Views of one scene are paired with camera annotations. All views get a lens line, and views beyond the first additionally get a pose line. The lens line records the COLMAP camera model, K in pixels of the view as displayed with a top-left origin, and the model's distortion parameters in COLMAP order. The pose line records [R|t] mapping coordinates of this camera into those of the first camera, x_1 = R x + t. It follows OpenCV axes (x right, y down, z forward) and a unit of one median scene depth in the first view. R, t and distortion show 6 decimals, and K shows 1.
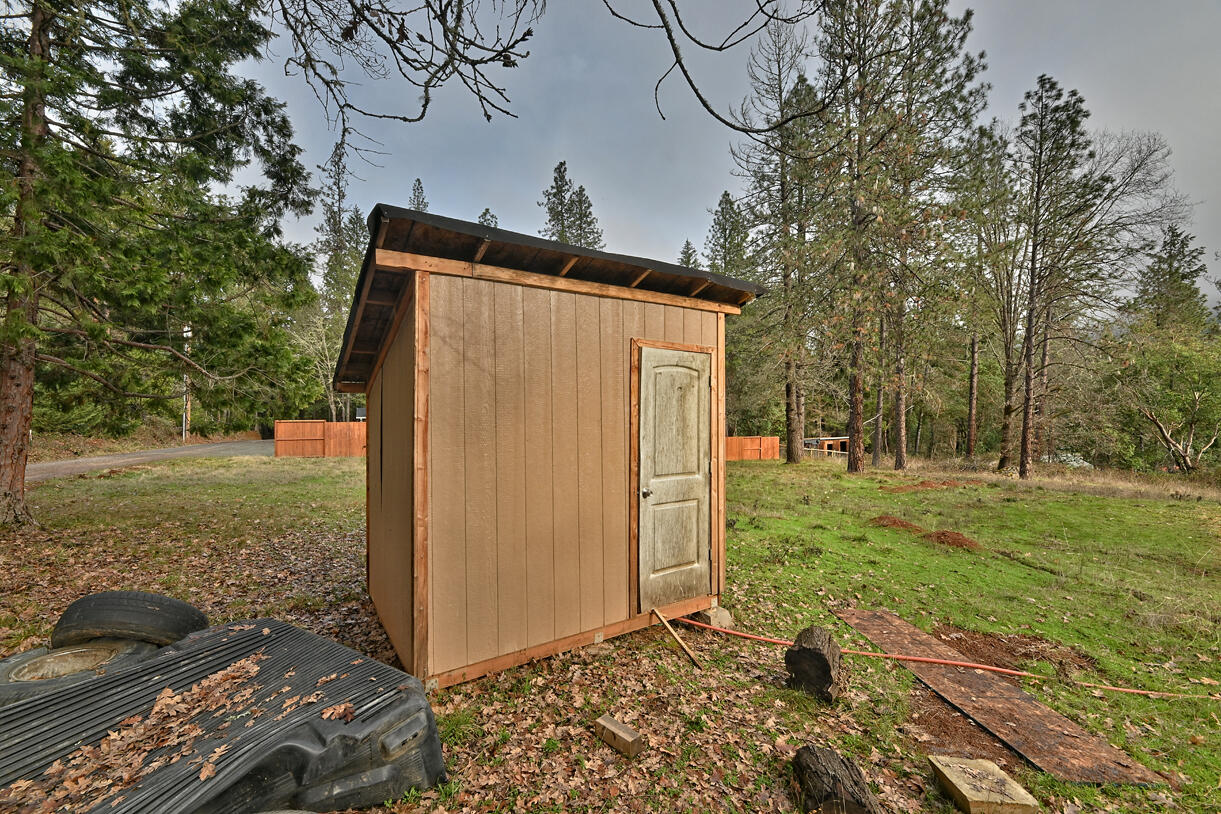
lens RADIAL K [[494.2, 0, 610.5], [0, 494.2, 407.0], [0, 0, 1]] dist [-0.001247, 0.000051]
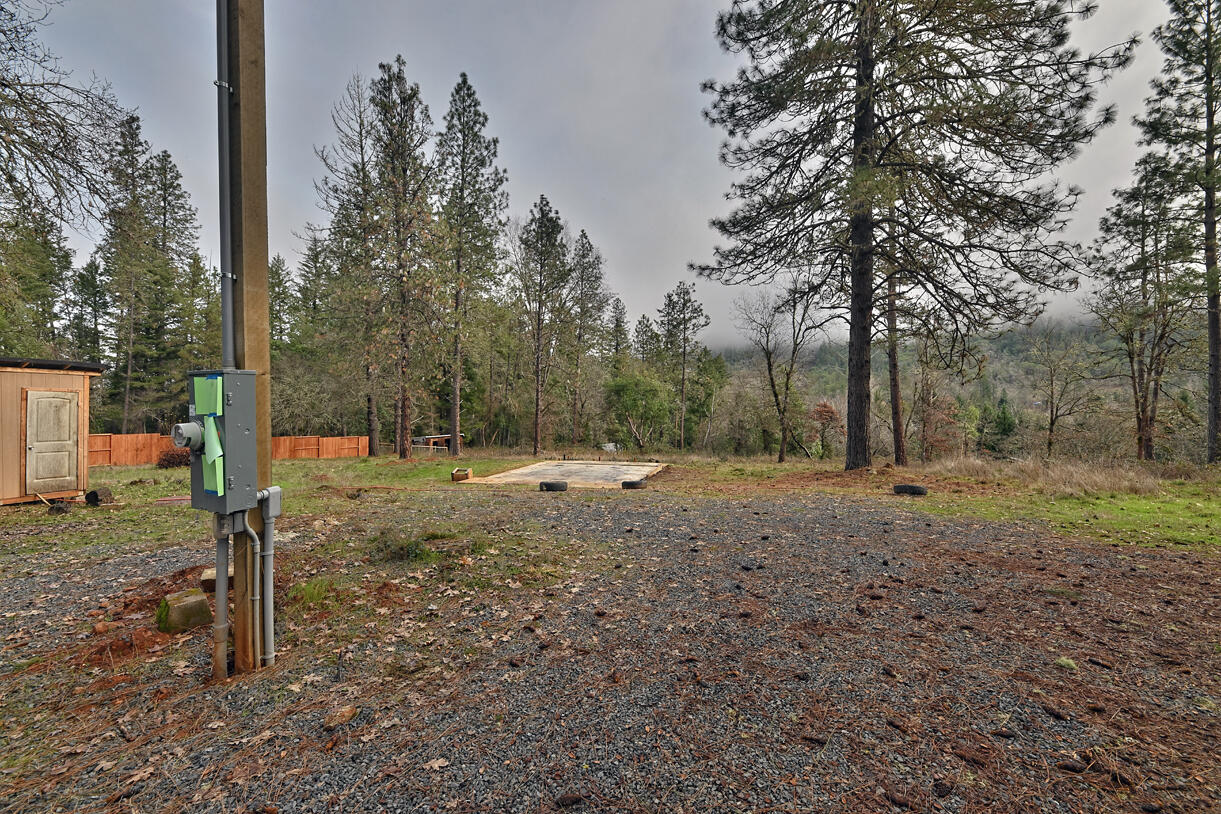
lens RADIAL K [[498.2, 0, 610.5], [0, 498.2, 407.0], [0, 0, 1]] dist [-0.001596, -0.000274]
pose [[0.803509, 0.003035, 0.595285, 0.124923], [-0.000609, 0.999991, -0.004276, -0.003876], [-0.595293, 0.003073, 0.803503, -0.375758]]
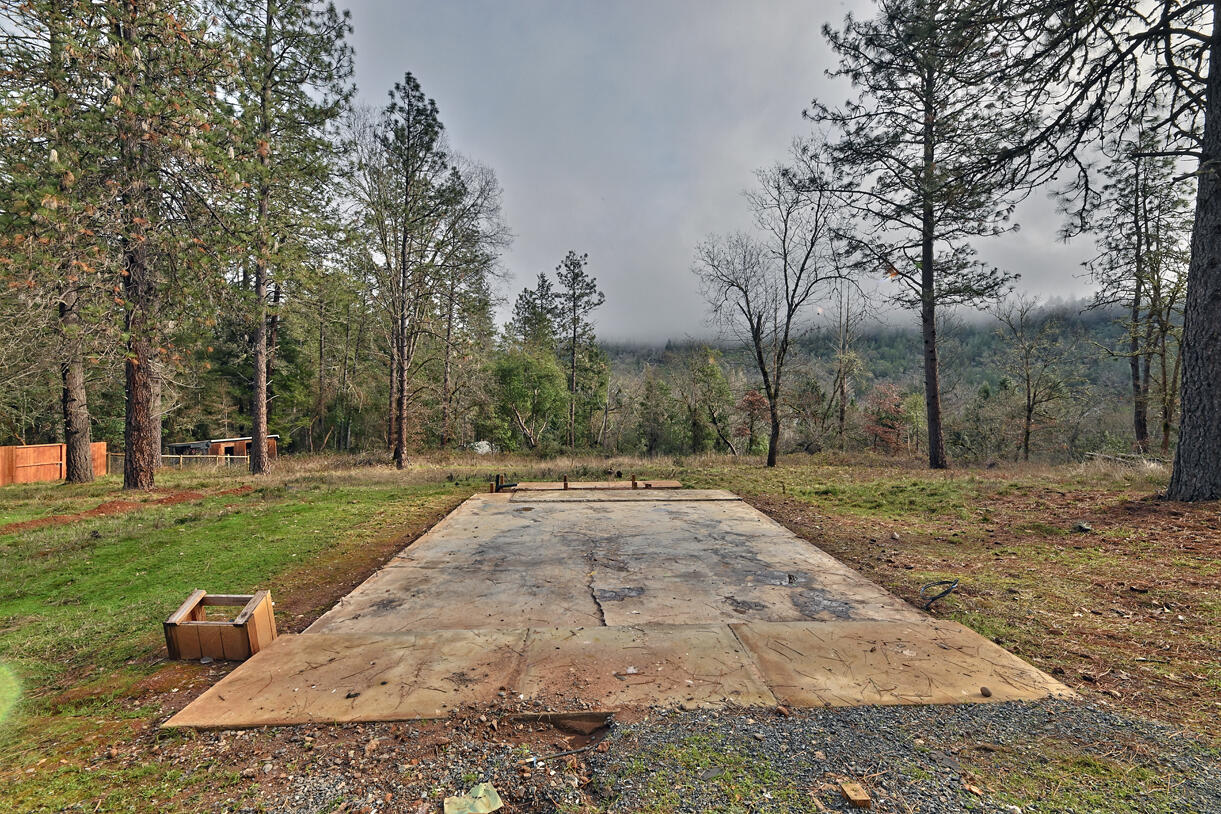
lens RADIAL K [[494.2, 0, 610.5], [0, 494.2, 407.0], [0, 0, 1]] dist [-0.001247, 0.000051]
pose [[0.593045, -0.005682, 0.805149, 0.299741], [0.002860, 0.999984, 0.004950, 0.015189], [-0.805164, -0.000633, 0.593052, 0.059370]]
